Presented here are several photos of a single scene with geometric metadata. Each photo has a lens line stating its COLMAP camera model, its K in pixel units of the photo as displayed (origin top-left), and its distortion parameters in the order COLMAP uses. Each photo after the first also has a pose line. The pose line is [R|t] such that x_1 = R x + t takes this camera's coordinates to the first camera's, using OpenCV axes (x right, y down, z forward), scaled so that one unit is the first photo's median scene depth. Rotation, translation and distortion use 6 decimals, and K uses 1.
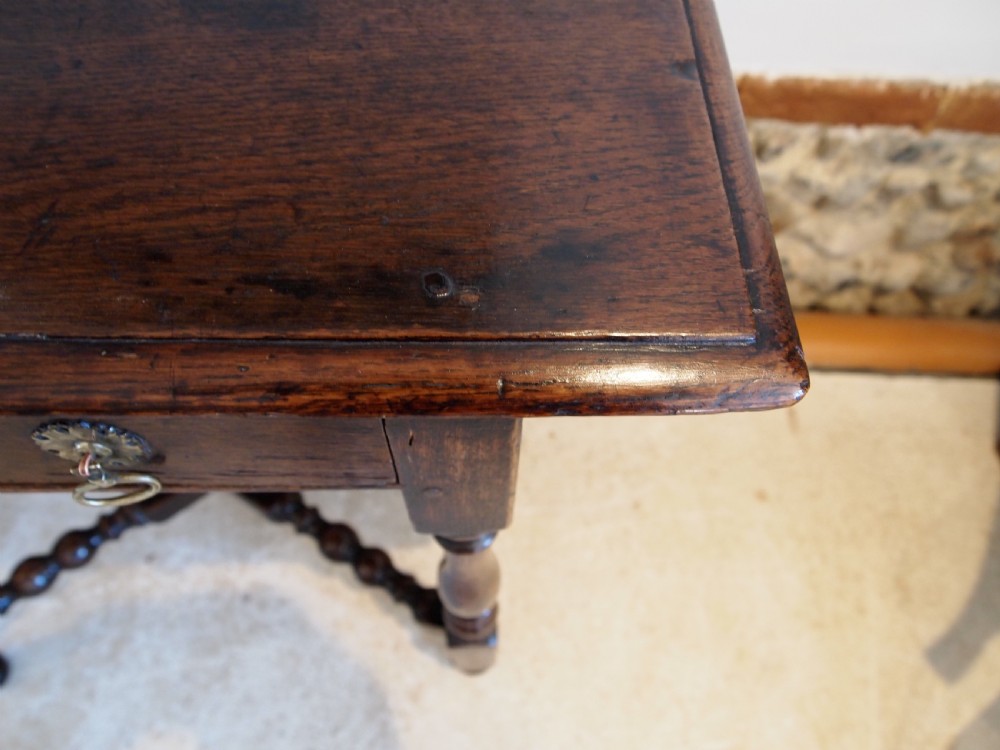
lens RADIAL K [[772.7, 0, 500.0], [0, 772.7, 375.0], [0, 0, 1]] dist [-0.056584, 0.006684]
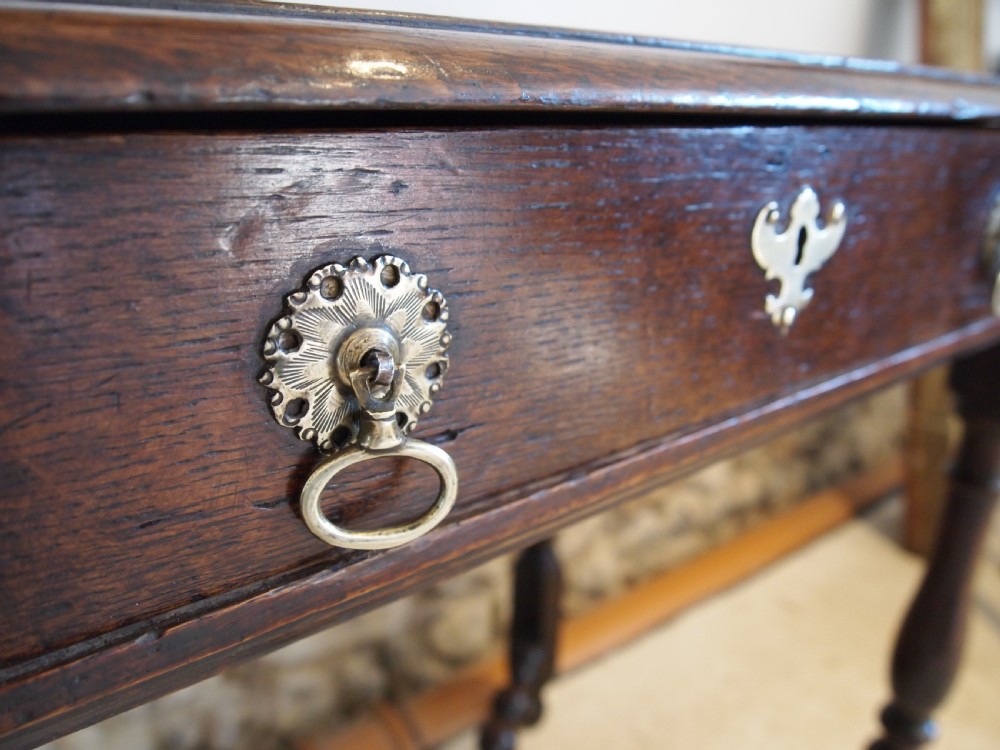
lens RADIAL K [[772.7, 0, 500.0], [0, 772.7, 375.0], [0, 0, 1]] dist [-0.056584, 0.006684]
pose [[0.806872, -0.245222, 0.537424, -0.549735], [0.530996, 0.699725, -0.477942, 0.149719], [-0.258847, 0.671007, 0.694800, 0.136851]]
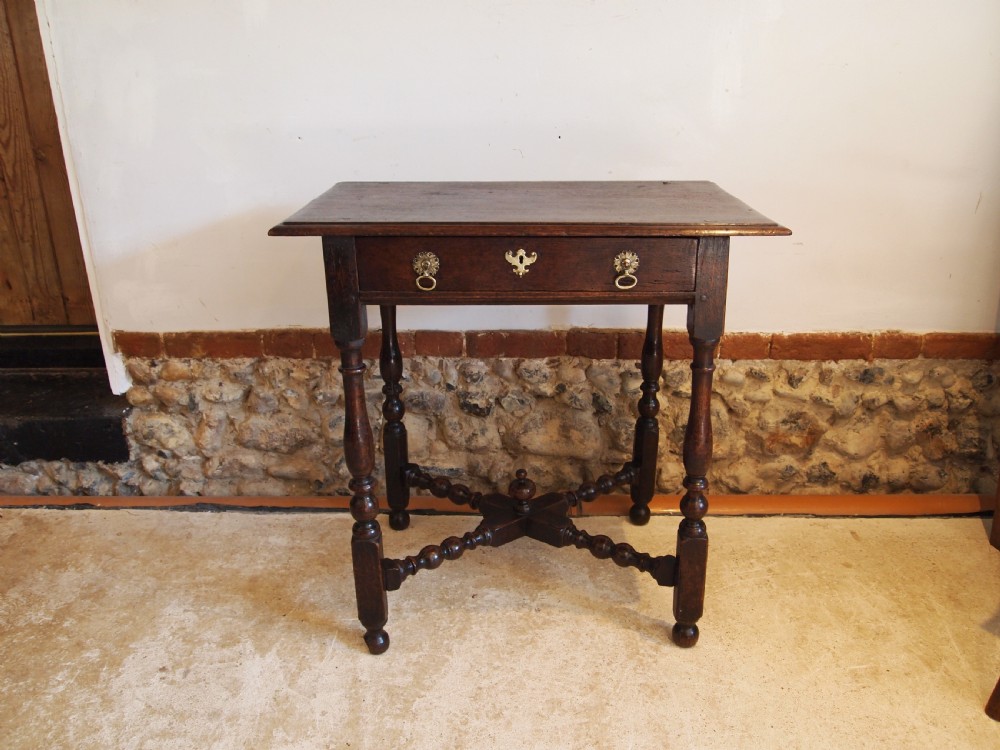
lens RADIAL K [[772.7, 0, 500.0], [0, 772.7, 375.0], [0, 0, 1]] dist [-0.056584, 0.006684]
pose [[0.998145, -0.046540, -0.039248, -0.333356], [0.009652, 0.757491, -0.652774, 0.988430], [0.060110, 0.651184, 0.756535, -0.553473]]
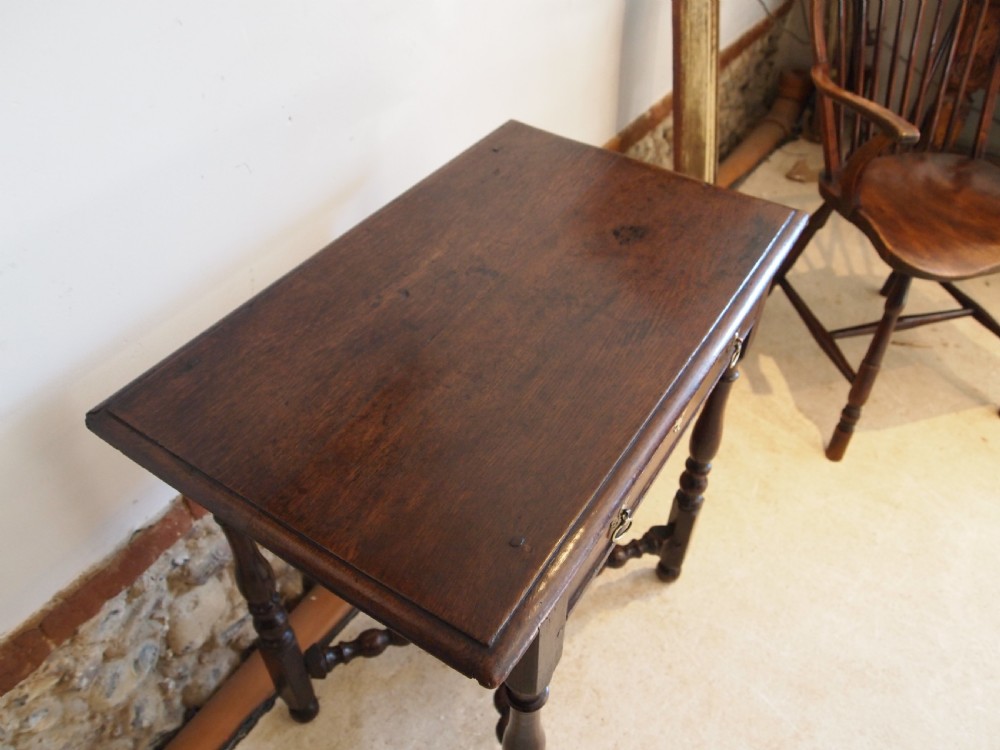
lens RADIAL K [[772.7, 0, 500.0], [0, 772.7, 375.0], [0, 0, 1]] dist [-0.056584, 0.006684]
pose [[0.557504, -0.598149, 0.575680, -0.911127], [0.742036, 0.669984, -0.022474, -0.107035], [-0.372254, 0.439704, 0.817366, -0.389184]]
